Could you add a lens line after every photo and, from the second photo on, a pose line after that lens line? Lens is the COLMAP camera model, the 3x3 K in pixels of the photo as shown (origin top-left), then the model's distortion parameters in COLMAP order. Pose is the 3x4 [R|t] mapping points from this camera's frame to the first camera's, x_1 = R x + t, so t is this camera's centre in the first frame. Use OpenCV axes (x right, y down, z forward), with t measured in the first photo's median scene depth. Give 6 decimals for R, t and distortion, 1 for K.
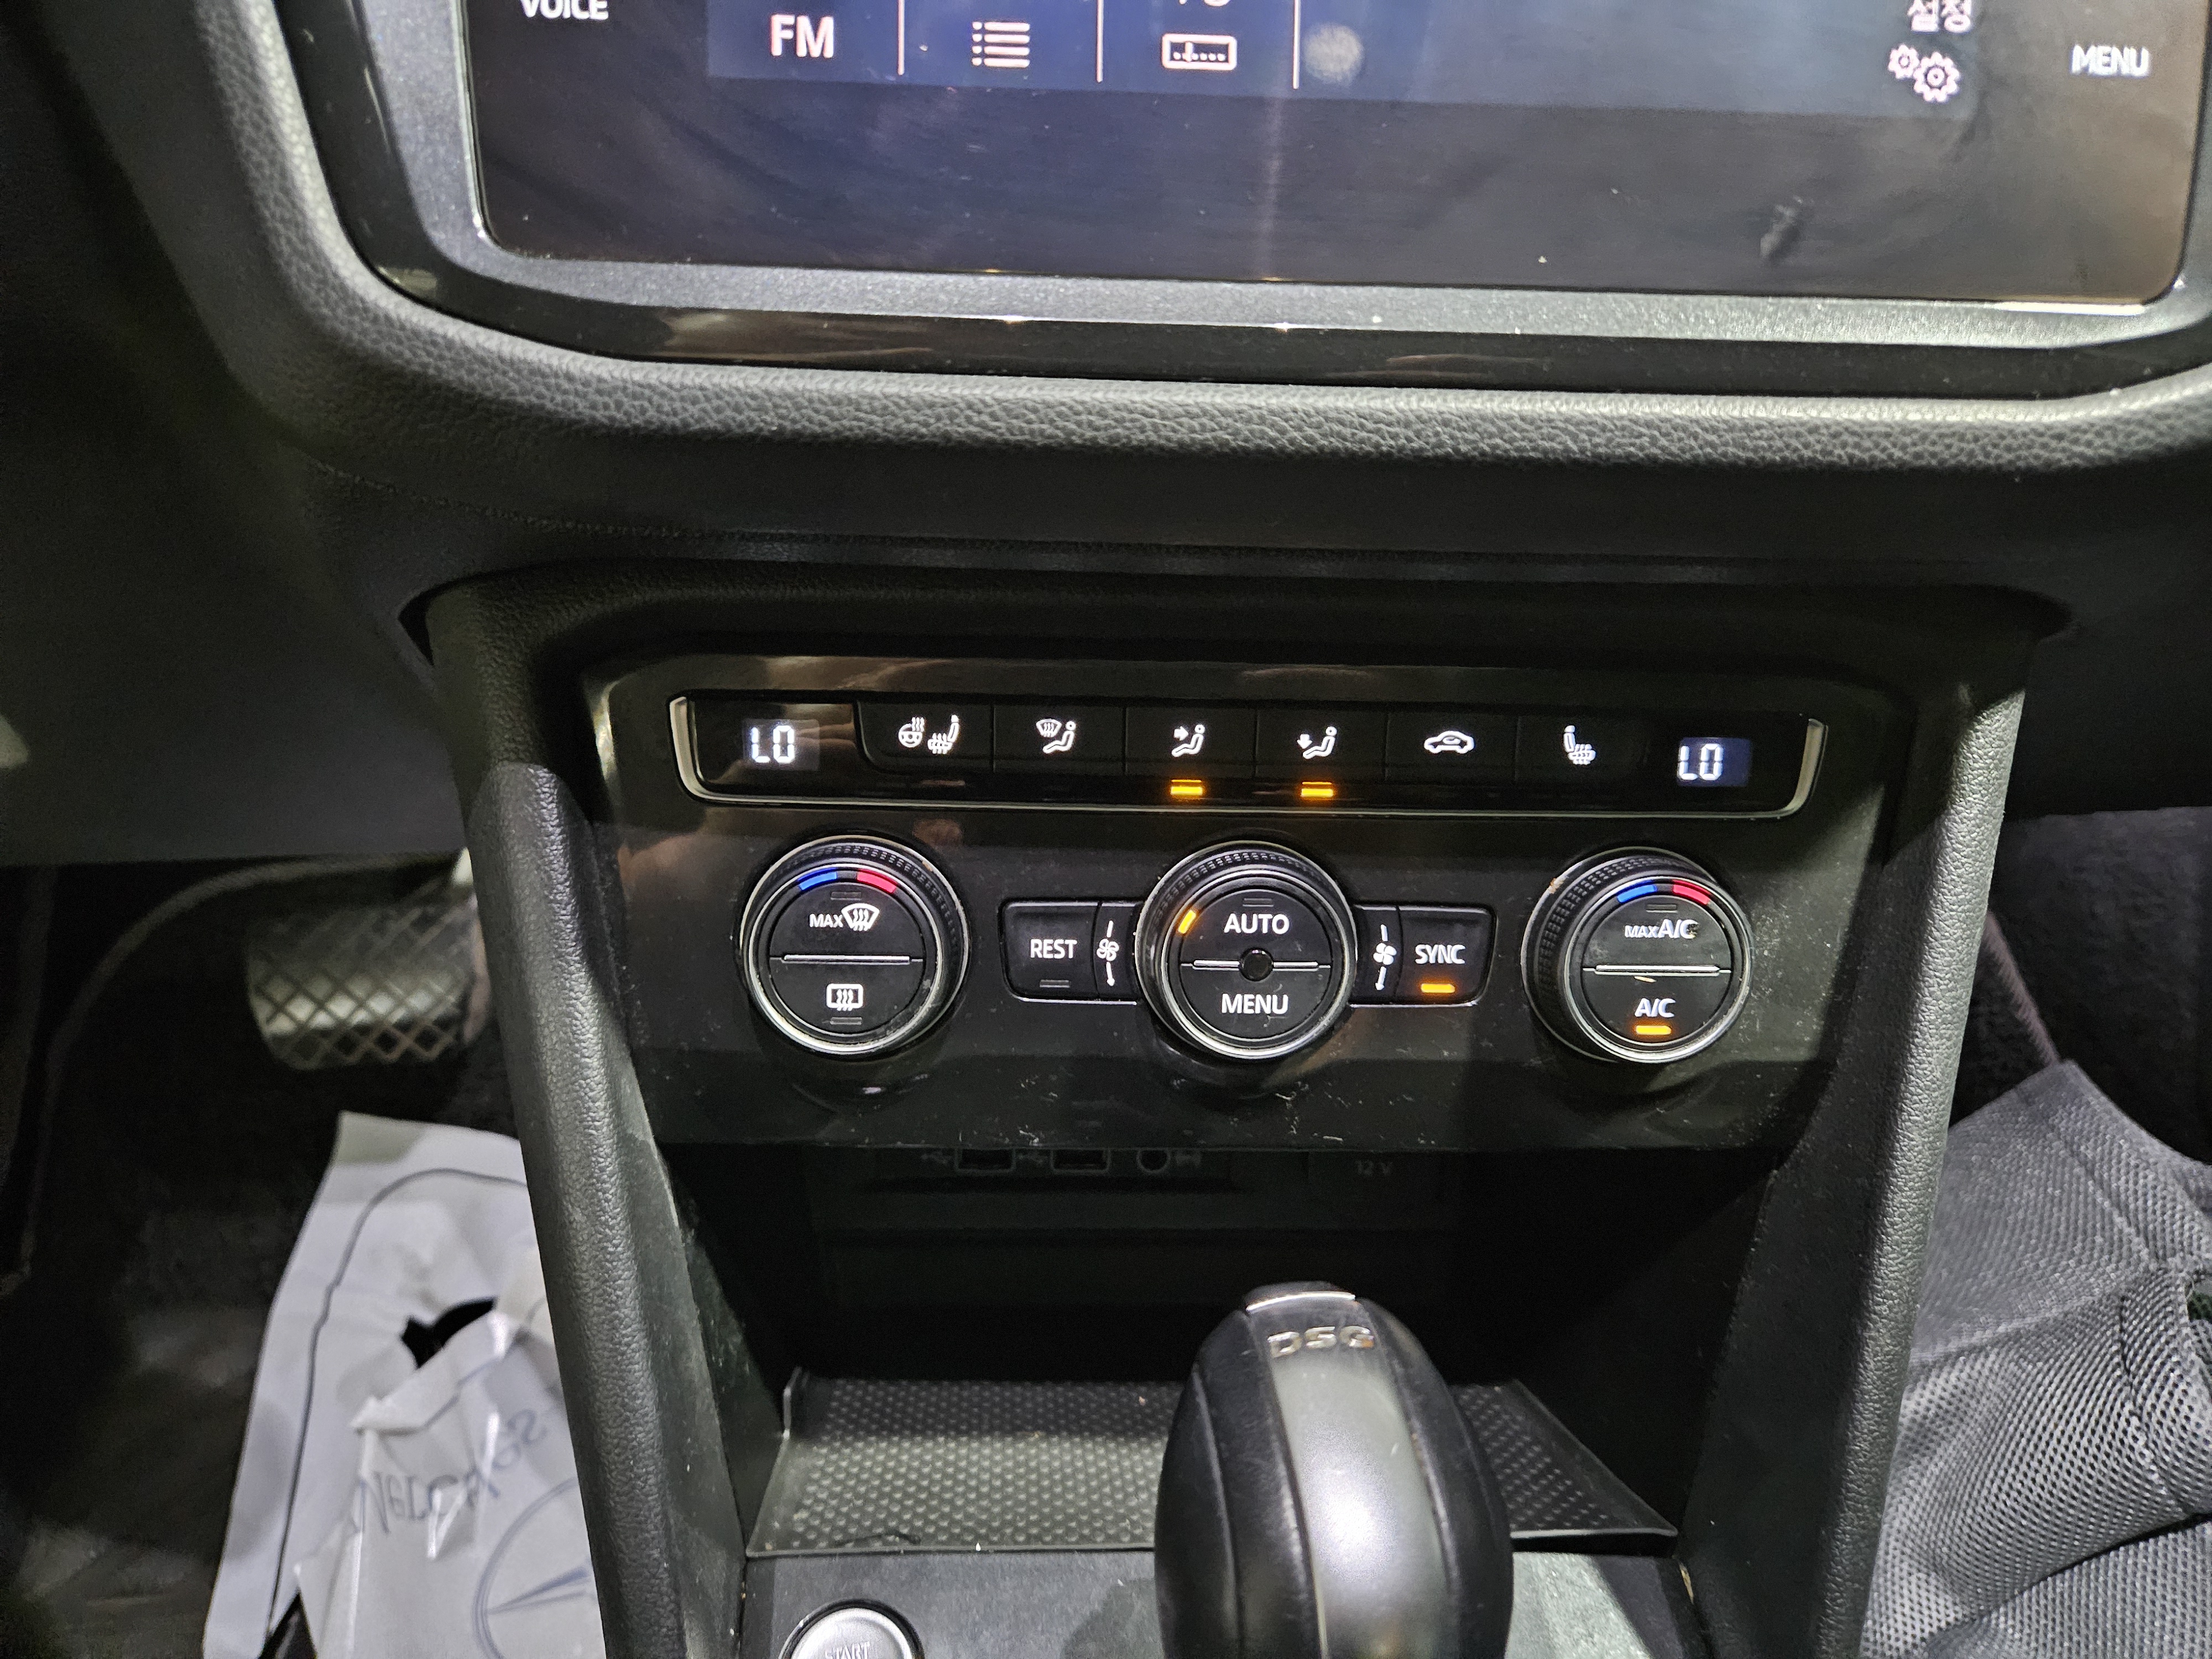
lens RADIAL K [[1534.2, 0, 1100.6], [0, 1534.2, 864.1], [0, 0, 1]] dist [0.038918, -0.041692]
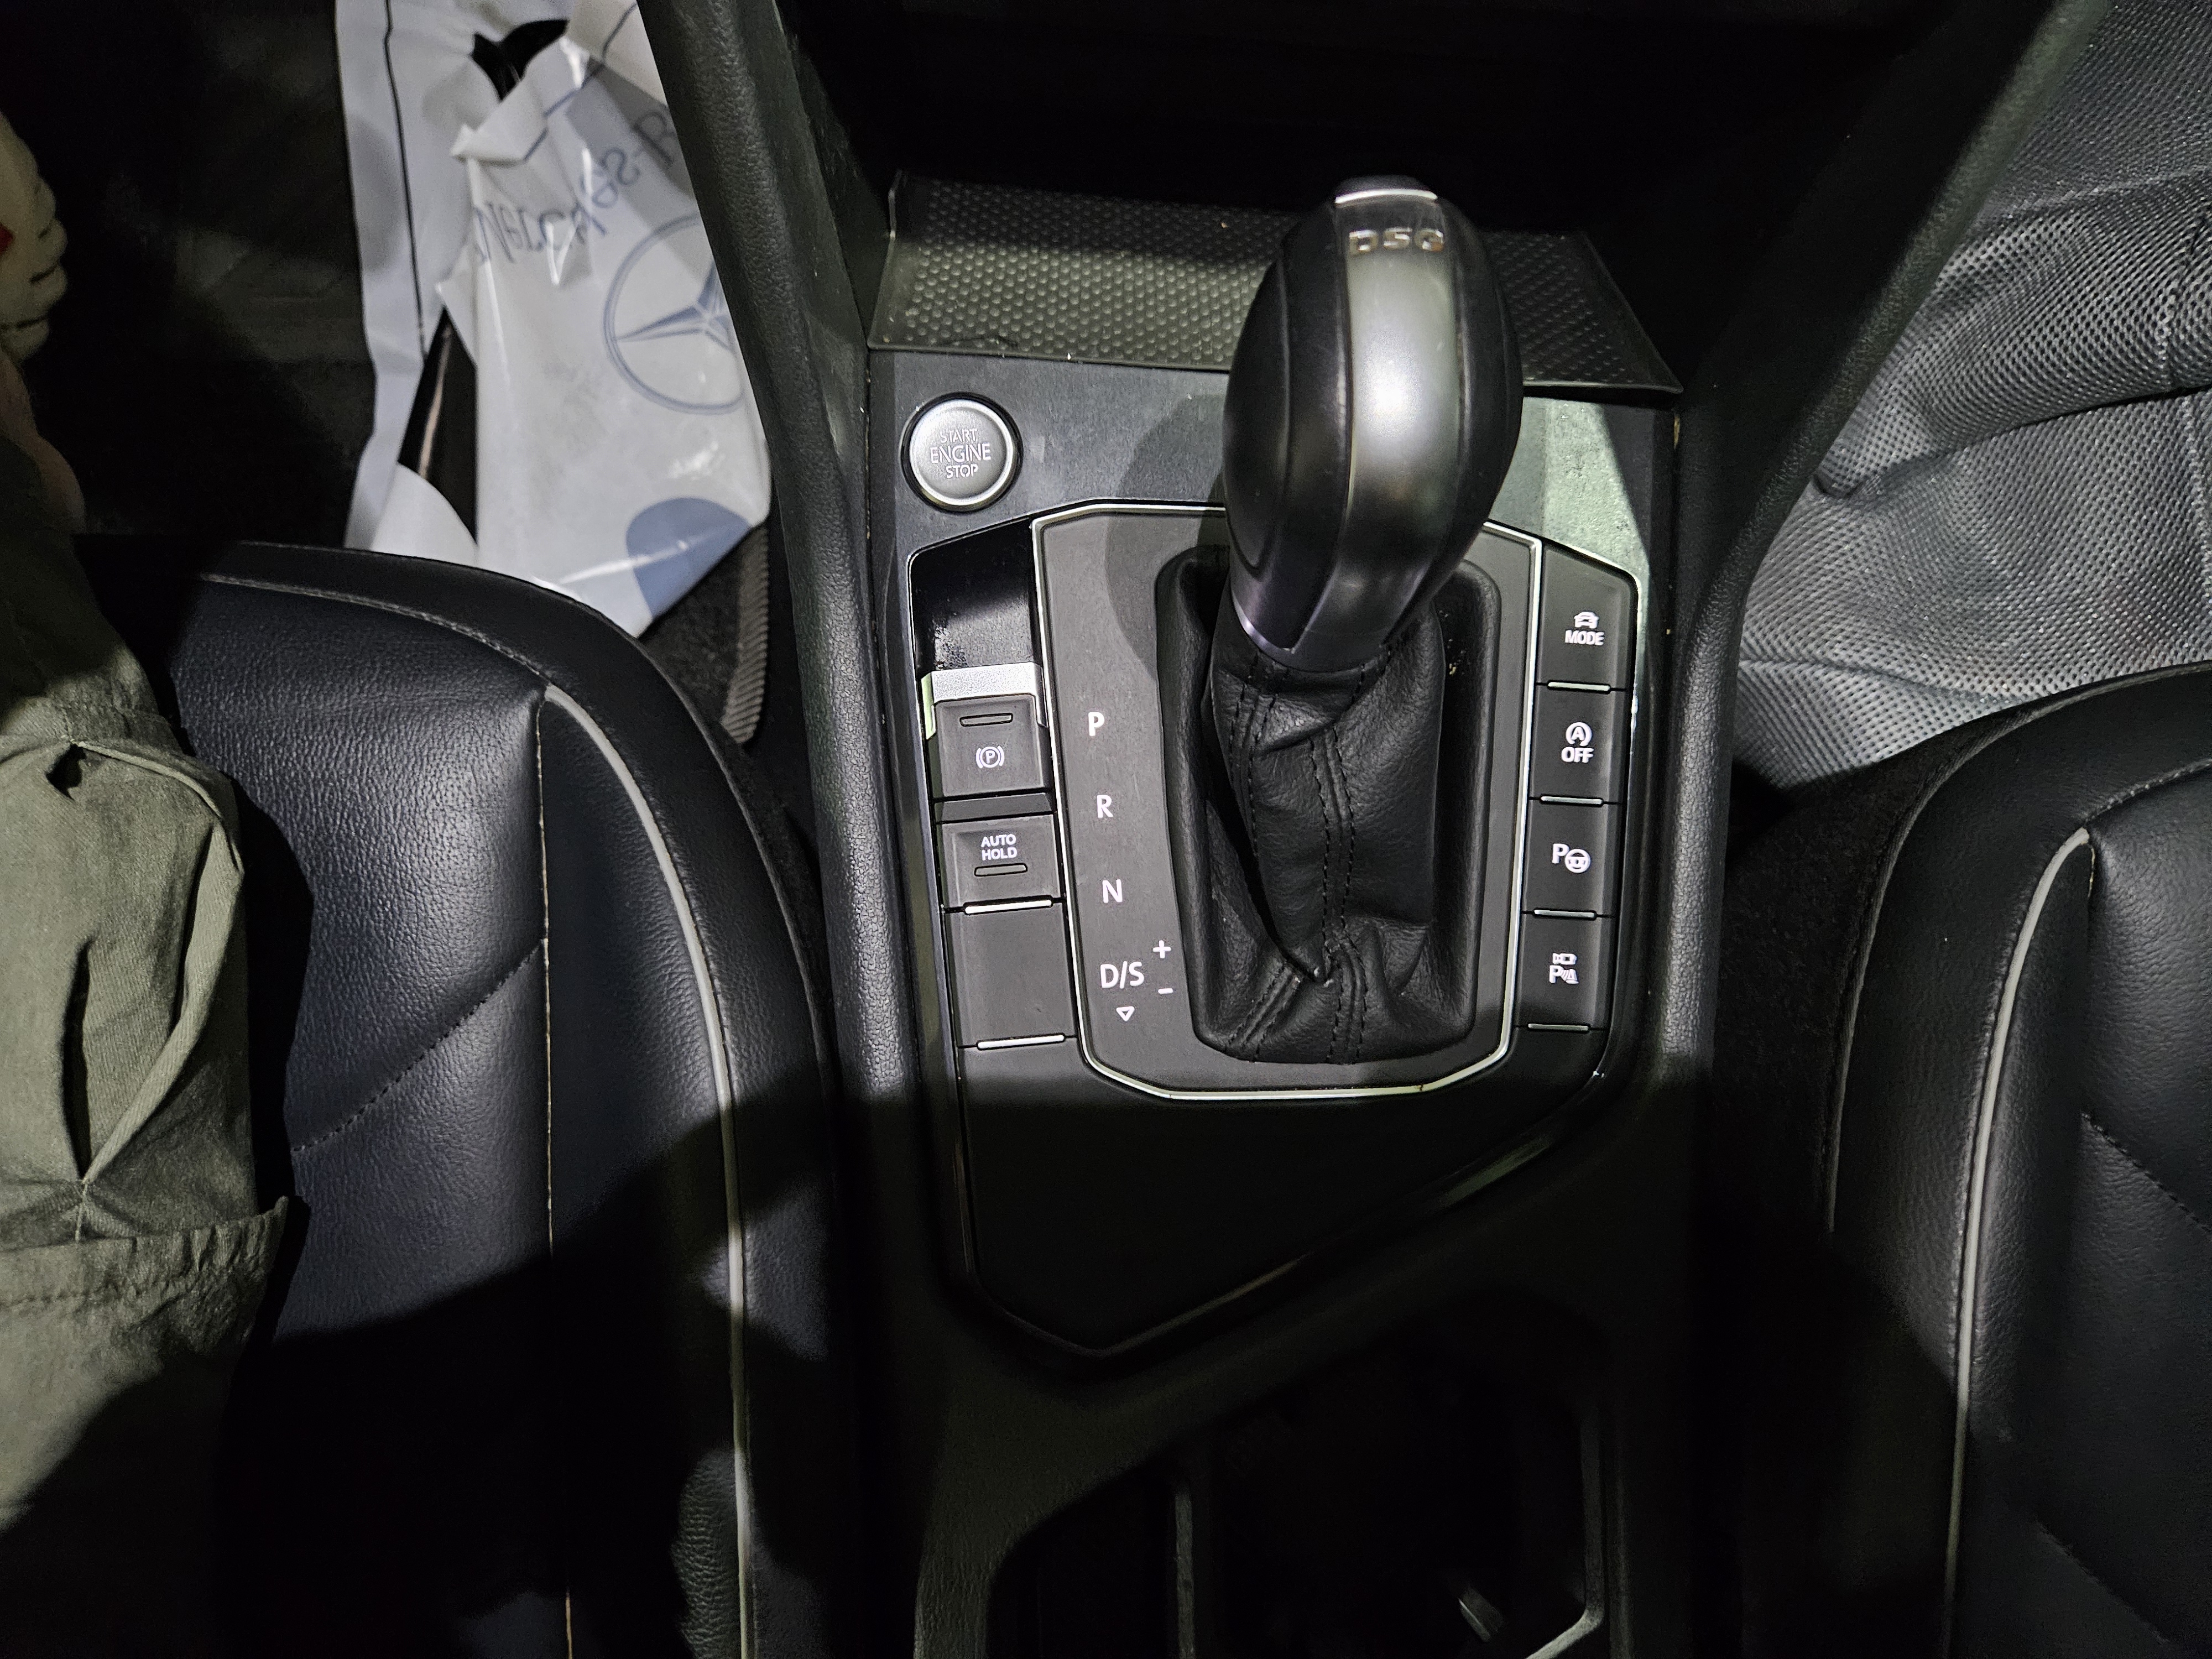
lens RADIAL K [[1534.2, 0, 1100.6], [0, 1534.2, 864.1], [0, 0, 1]] dist [0.038918, -0.041692]
pose [[0.996661, 0.081291, -0.007691, -0.015742], [-0.052675, 0.712067, 0.700133, -0.089288], [0.062391, -0.697390, 0.713971, -0.078068]]
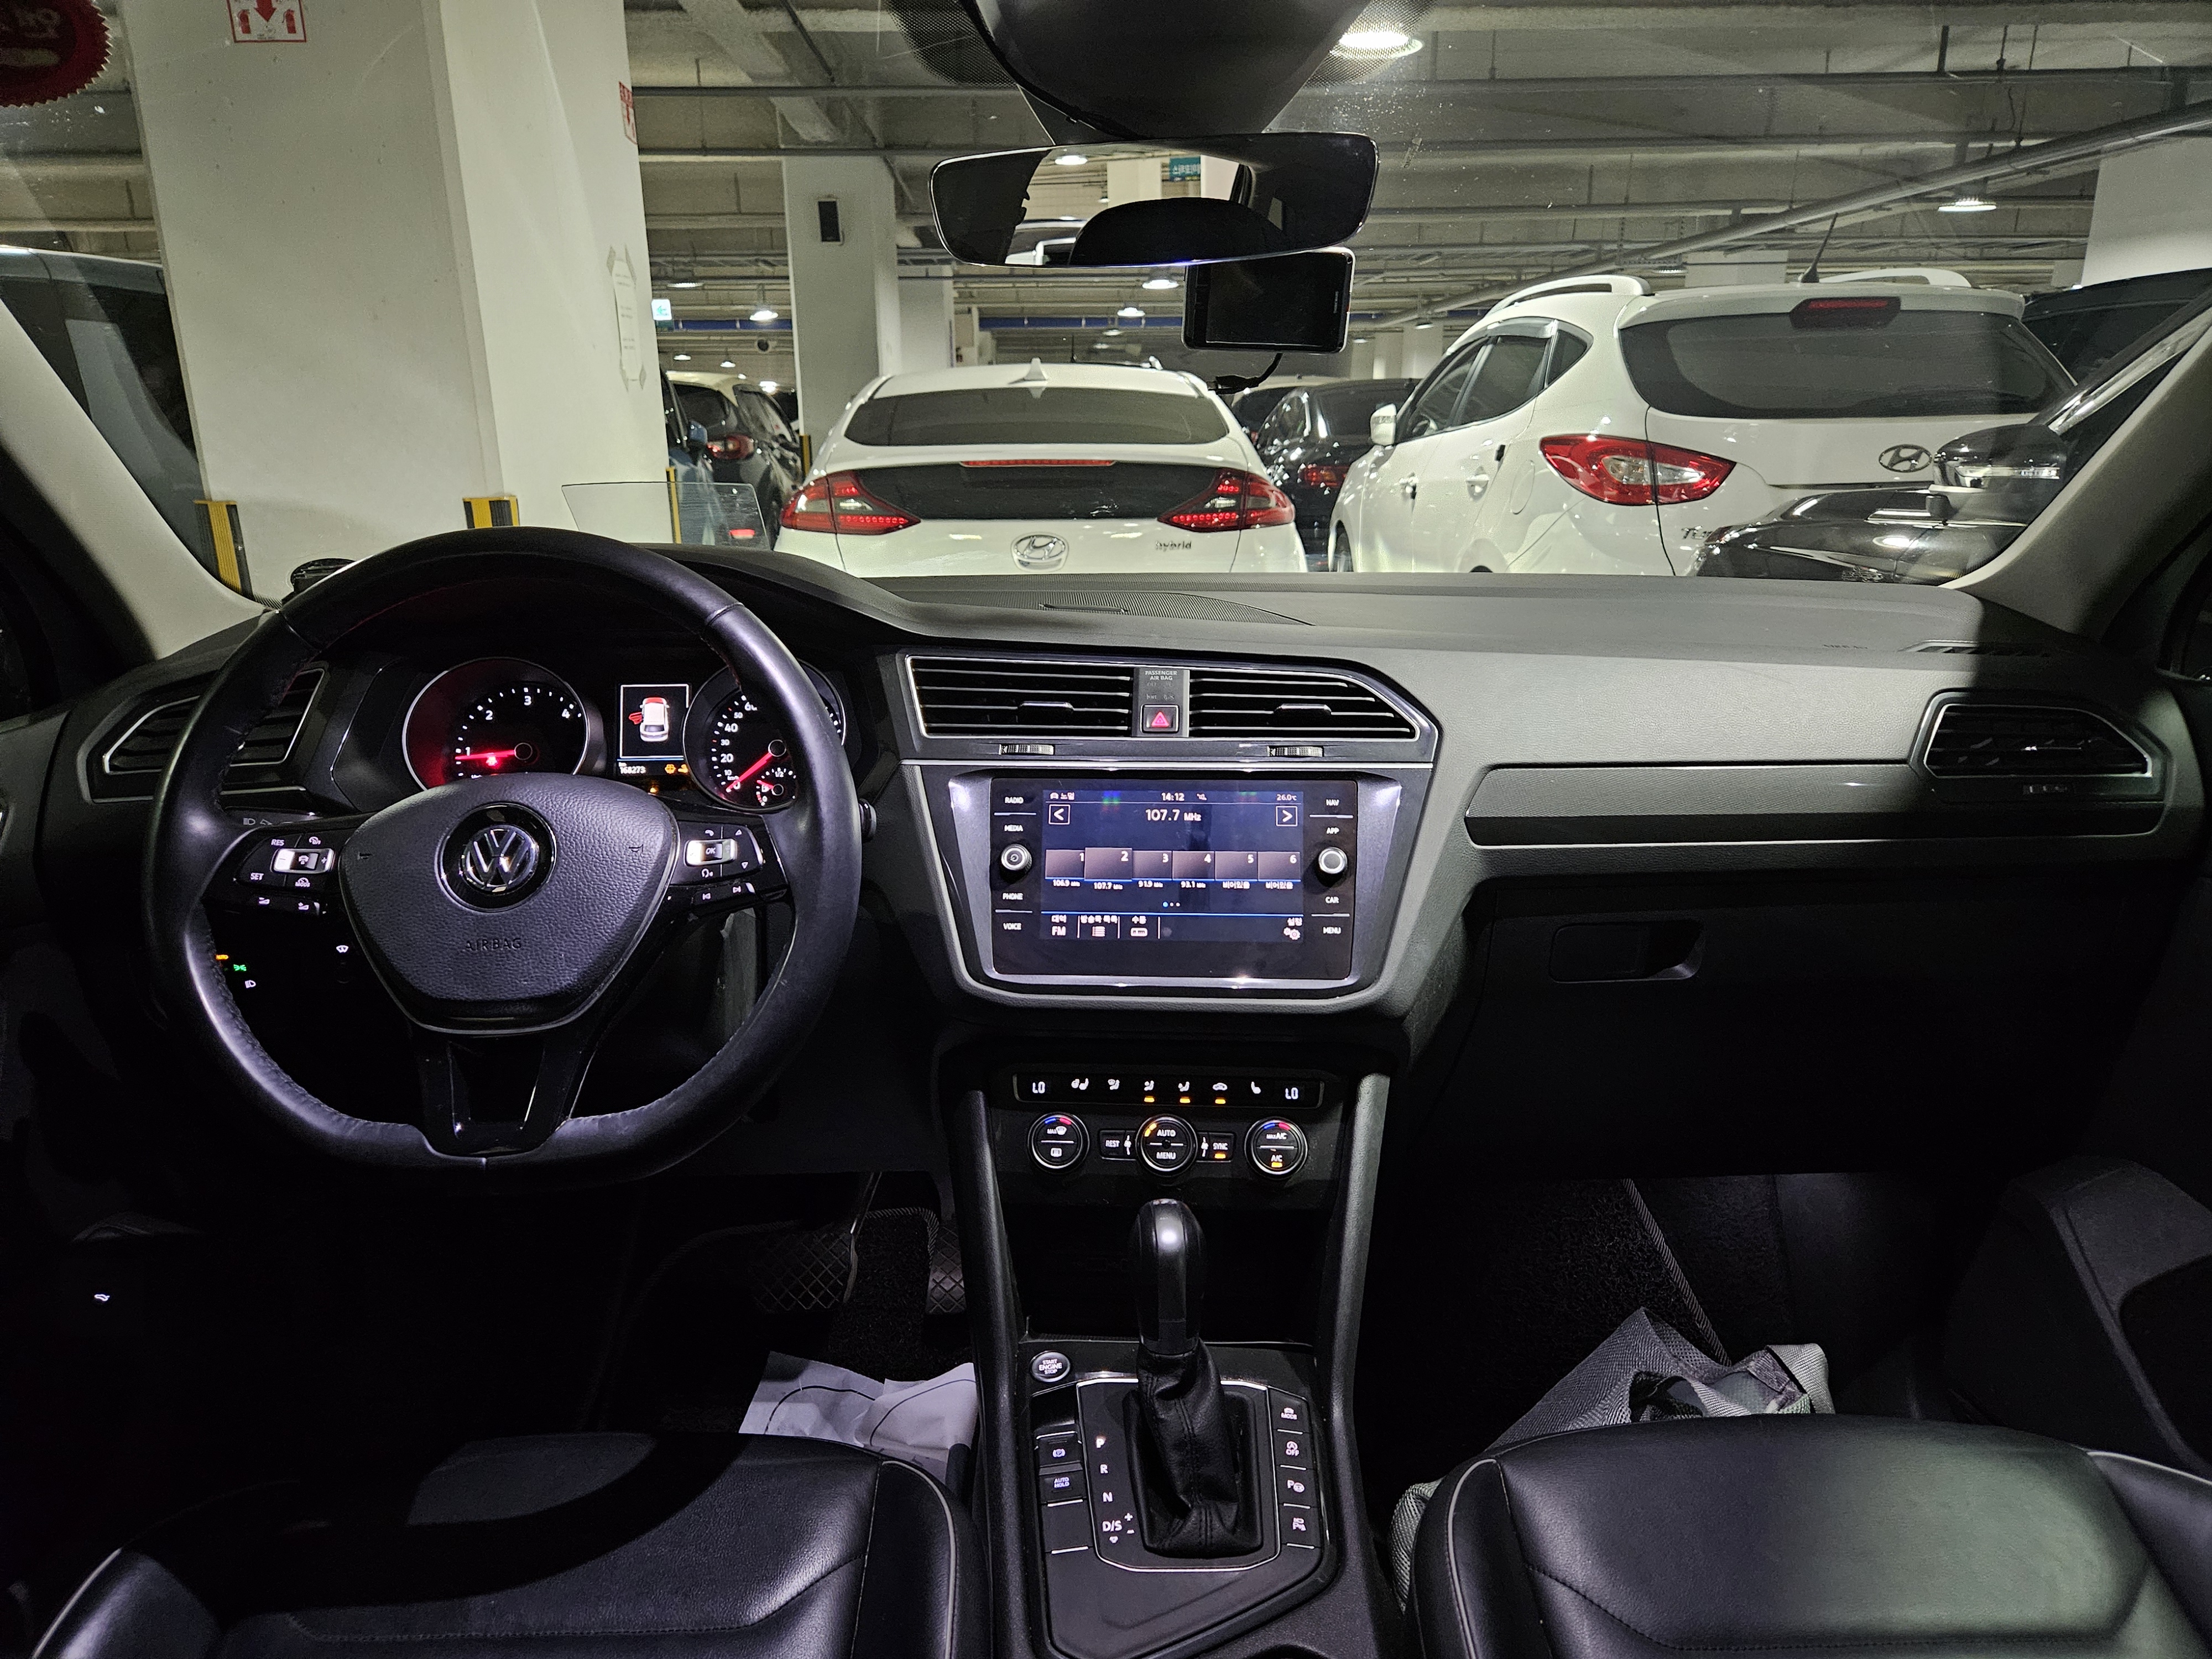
lens RADIAL K [[1493.0, 0, 1101.9], [0, 1493.0, 853.3], [0, 0, 1]] dist [0.060895, -0.064820]
pose [[0.996165, -0.018056, -0.085608, 0.213223], [-0.014145, 0.932362, -0.361248, 0.570709], [0.086340, 0.361074, 0.928532, -2.088261]]
